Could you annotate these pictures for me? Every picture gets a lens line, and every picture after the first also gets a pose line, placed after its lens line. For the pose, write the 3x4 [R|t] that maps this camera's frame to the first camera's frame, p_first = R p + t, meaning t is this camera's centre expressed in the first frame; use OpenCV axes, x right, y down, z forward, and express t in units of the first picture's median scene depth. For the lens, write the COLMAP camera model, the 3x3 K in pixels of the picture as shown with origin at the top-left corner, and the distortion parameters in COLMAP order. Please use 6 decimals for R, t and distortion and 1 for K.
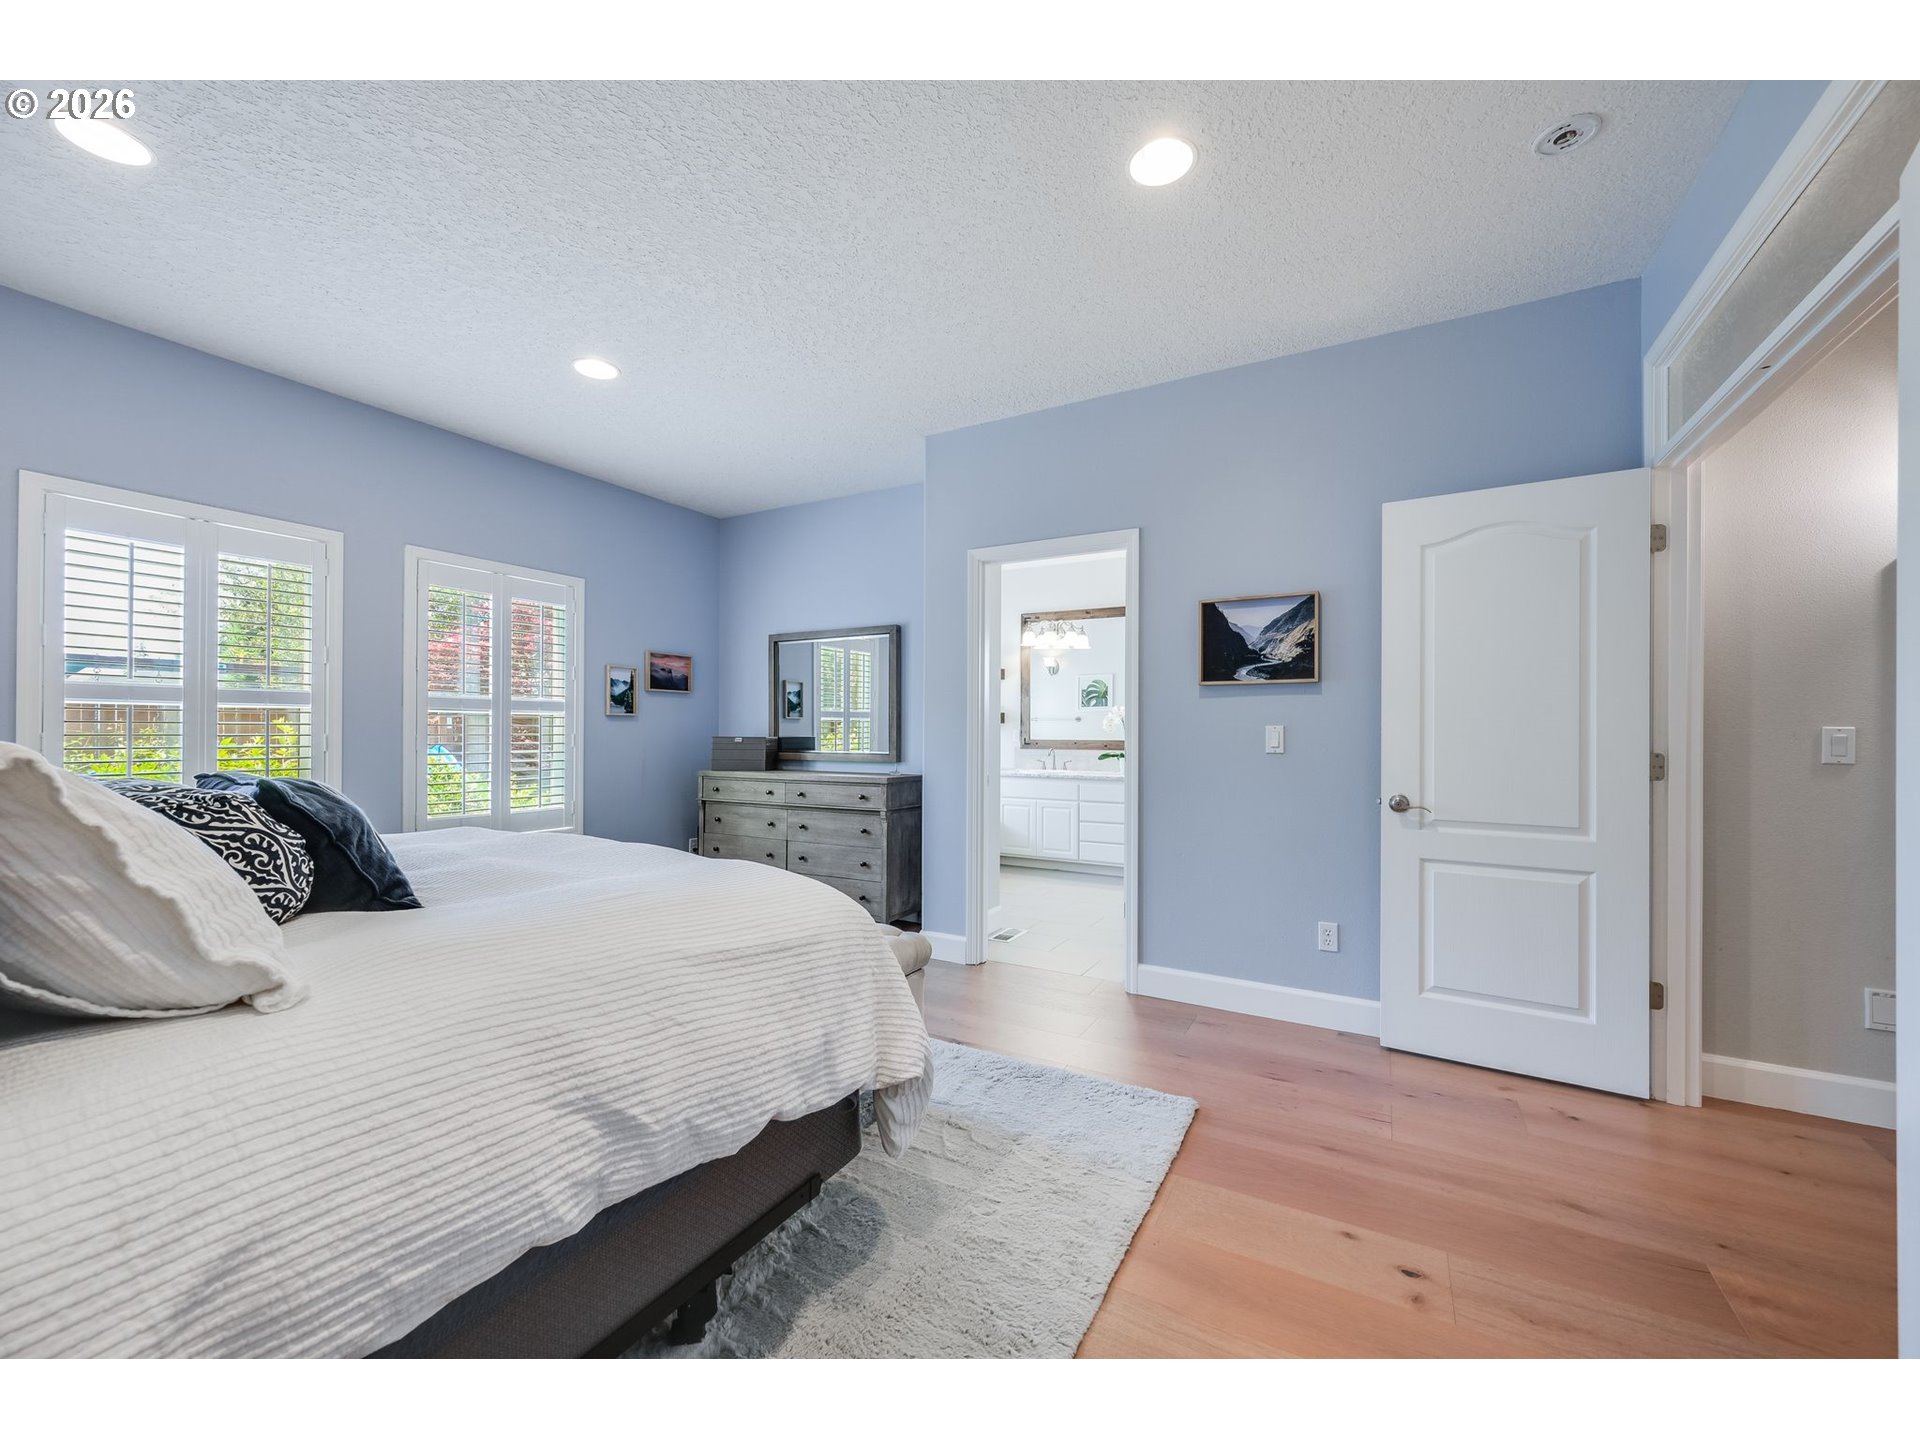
lens RADIAL K [[755.9, 0, 966.7], [0, 755.9, 729.2], [0, 0, 1]] dist [0.002912, 0.000138]
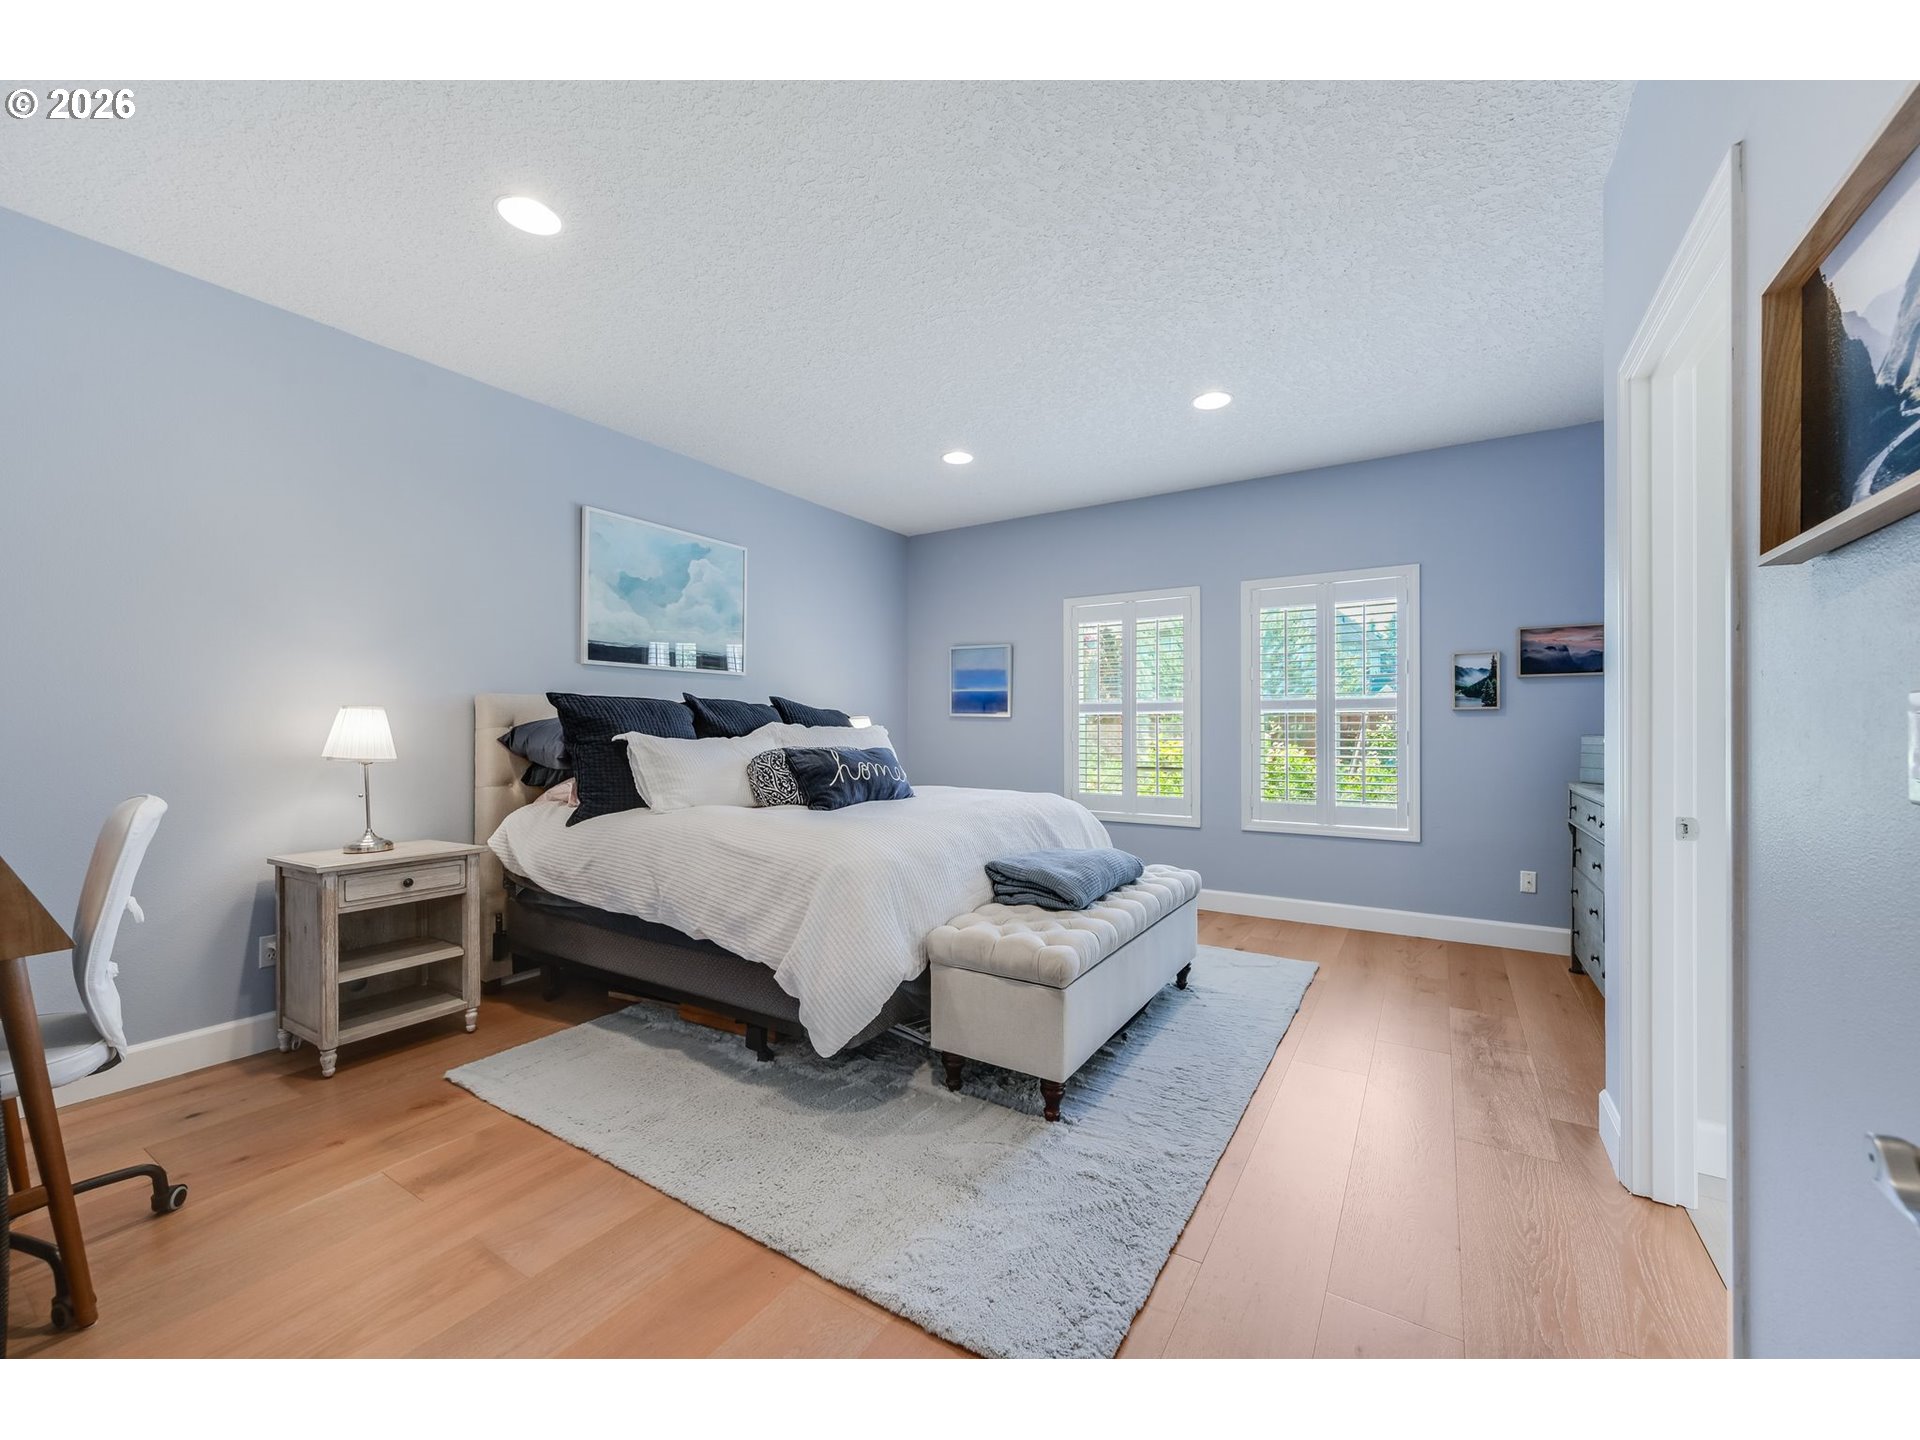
lens RADIAL K [[755.9, 0, 967.2], [0, 755.9, 728.0], [0, 0, 1]] dist [0.002912, 0.000138]
pose [[-0.037774, -0.007916, -0.999255, 0.417993], [0.003955, 0.999960, -0.008072, 0.007510], [0.999278, -0.004257, -0.037741, 0.455652]]
